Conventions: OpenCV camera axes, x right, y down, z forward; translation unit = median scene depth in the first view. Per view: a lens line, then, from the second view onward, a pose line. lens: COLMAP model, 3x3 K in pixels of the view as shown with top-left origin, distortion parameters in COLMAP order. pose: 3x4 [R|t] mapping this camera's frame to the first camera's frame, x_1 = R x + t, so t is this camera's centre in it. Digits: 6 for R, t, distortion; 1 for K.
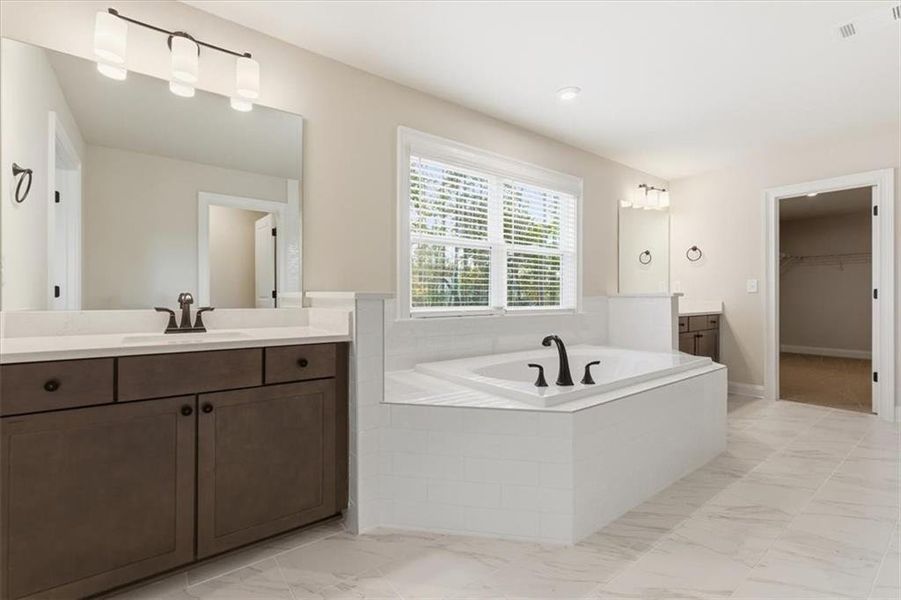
lens RADIAL K [[405.0, 0, 449.1], [0, 405.0, 295.9], [0, 0, 1]] dist [-0.003896, 0.000539]
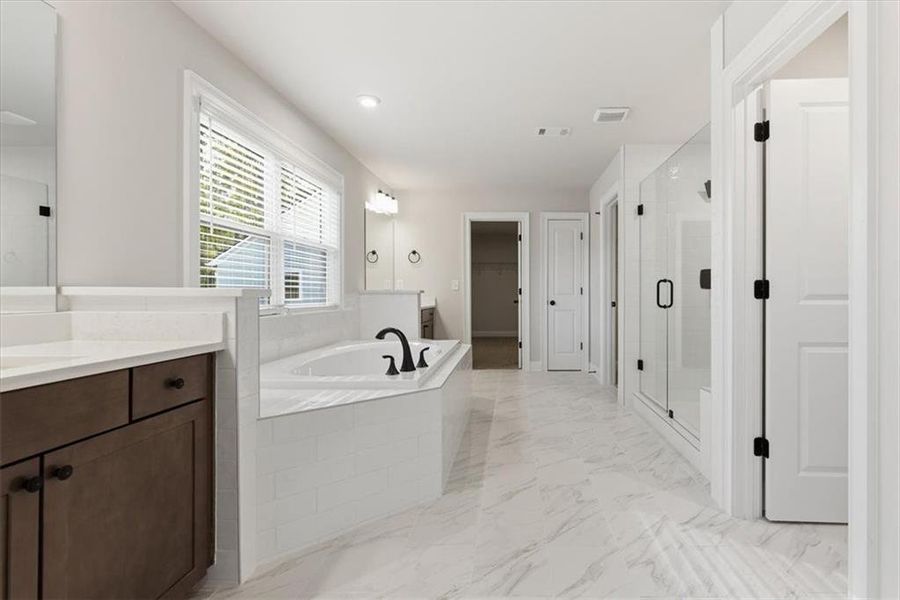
lens RADIAL K [[508.9, 0, 450.2], [0, 508.9, 292.2], [0, 0, 1]] dist [0.001199, 0.000142]
pose [[0.604146, -0.000329, 0.796873, -0.738186], [0.000981, 0.999999, -0.000331, -0.000853], [-0.796873, 0.000982, 0.604146, 0.036101]]
